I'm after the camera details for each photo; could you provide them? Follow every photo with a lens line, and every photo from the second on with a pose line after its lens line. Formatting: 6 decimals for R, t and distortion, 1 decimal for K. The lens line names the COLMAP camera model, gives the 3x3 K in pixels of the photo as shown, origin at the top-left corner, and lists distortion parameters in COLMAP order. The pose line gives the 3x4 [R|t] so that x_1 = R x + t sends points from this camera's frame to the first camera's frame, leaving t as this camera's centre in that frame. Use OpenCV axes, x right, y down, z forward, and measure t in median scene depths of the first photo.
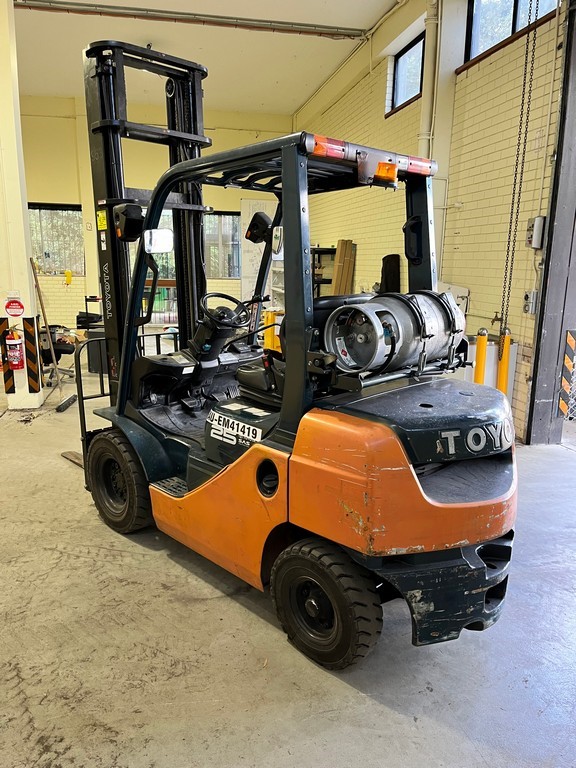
lens RADIAL K [[599.5, 0, 288.0], [0, 599.5, 384.0], [0, 0, 1]] dist [0.055678, -0.069625]
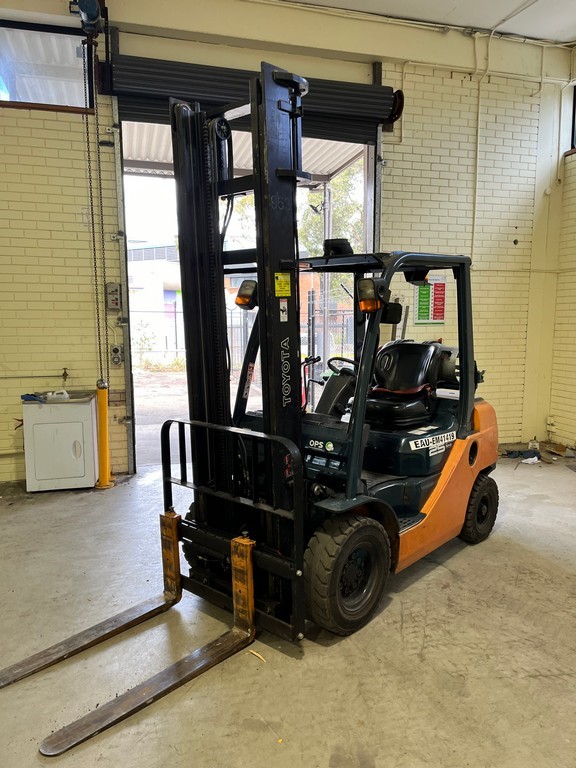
lens RADIAL K [[599.5, 0, 288.0], [0, 599.5, 384.0], [0, 0, 1]] dist [0.055678, -0.069625]
pose [[-0.099258, -0.130491, 0.986468, -1.476412], [0.199702, 0.968582, 0.148219, -0.349518], [-0.974816, 0.211711, -0.070080, 1.444958]]
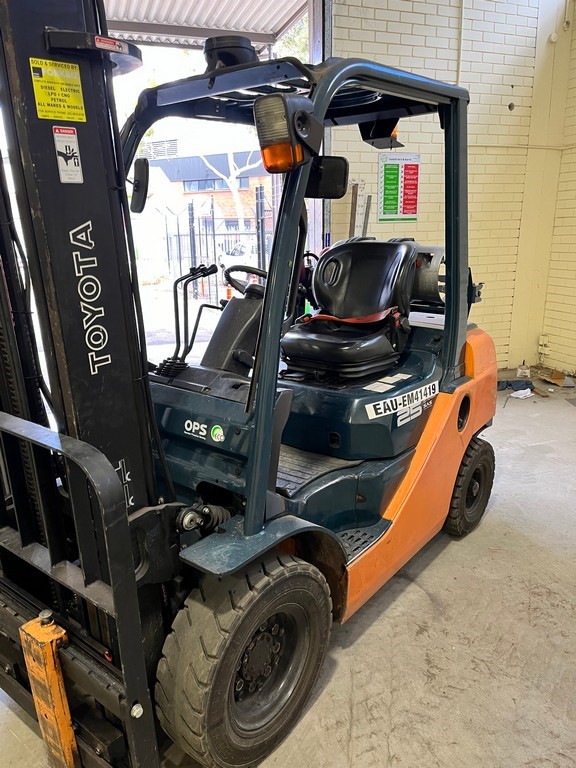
lens RADIAL K [[599.5, 0, 288.0], [0, 599.5, 384.0], [0, 0, 1]] dist [0.055678, -0.069625]
pose [[-0.155810, -0.269231, 0.950388, -0.922833], [0.211556, 0.930718, 0.298342, -0.260206], [-0.964867, 0.247545, -0.088057, 1.272537]]
